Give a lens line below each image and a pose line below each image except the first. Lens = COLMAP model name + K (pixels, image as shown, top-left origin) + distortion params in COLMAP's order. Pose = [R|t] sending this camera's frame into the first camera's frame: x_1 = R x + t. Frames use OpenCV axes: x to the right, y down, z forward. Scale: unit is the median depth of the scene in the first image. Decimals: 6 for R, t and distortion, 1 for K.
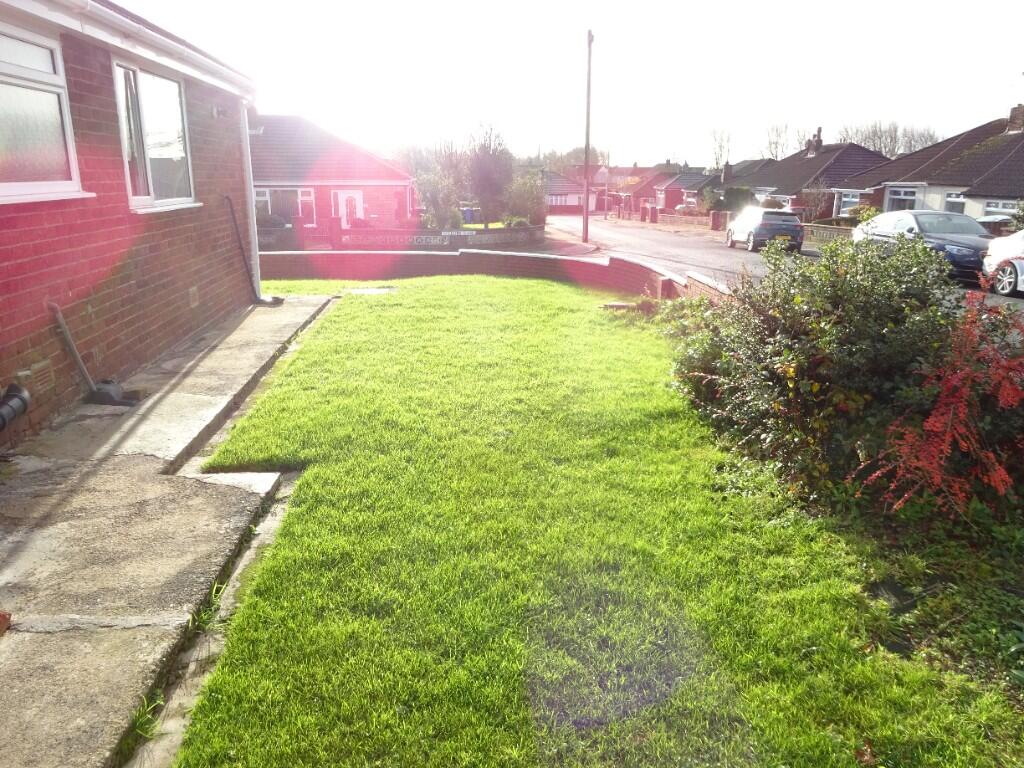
lens RADIAL K [[755.7, 0, 512.0], [0, 755.7, 384.0], [0, 0, 1]] dist [-0.002674, 0.004094]
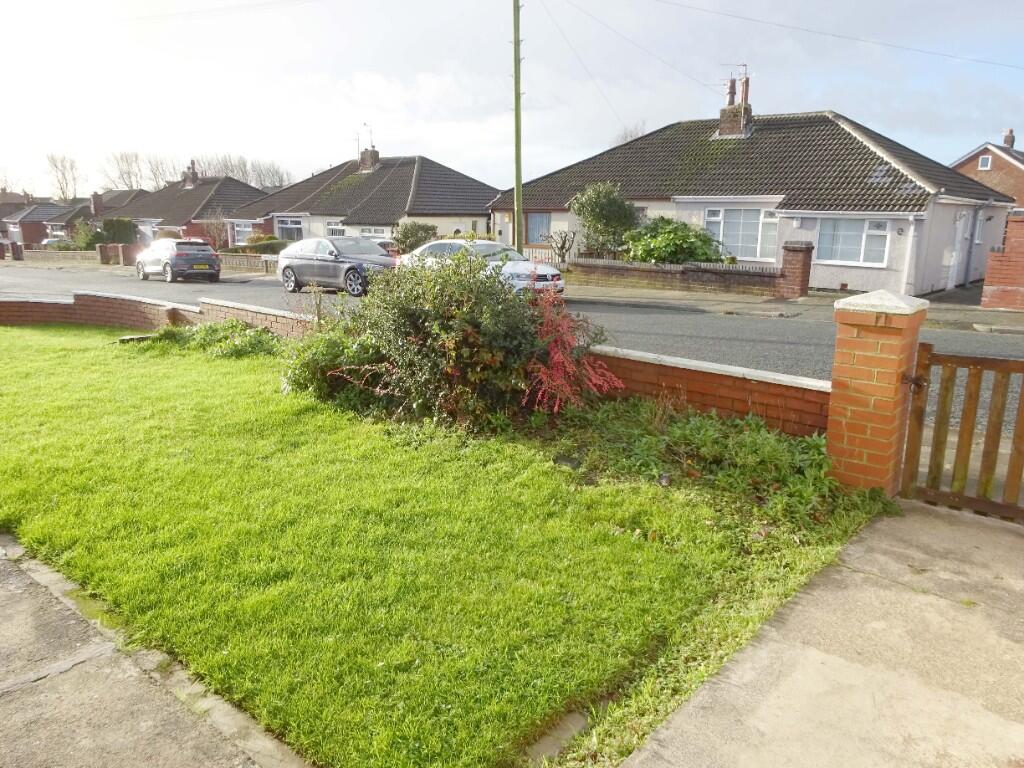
lens RADIAL K [[755.7, 0, 512.0], [0, 755.7, 384.0], [0, 0, 1]] dist [-0.002674, 0.004094]
pose [[0.709159, -0.159761, 0.686709, -0.126291], [0.186037, 0.981872, 0.036311, 0.006017], [-0.680061, 0.102003, 0.726025, -0.023062]]
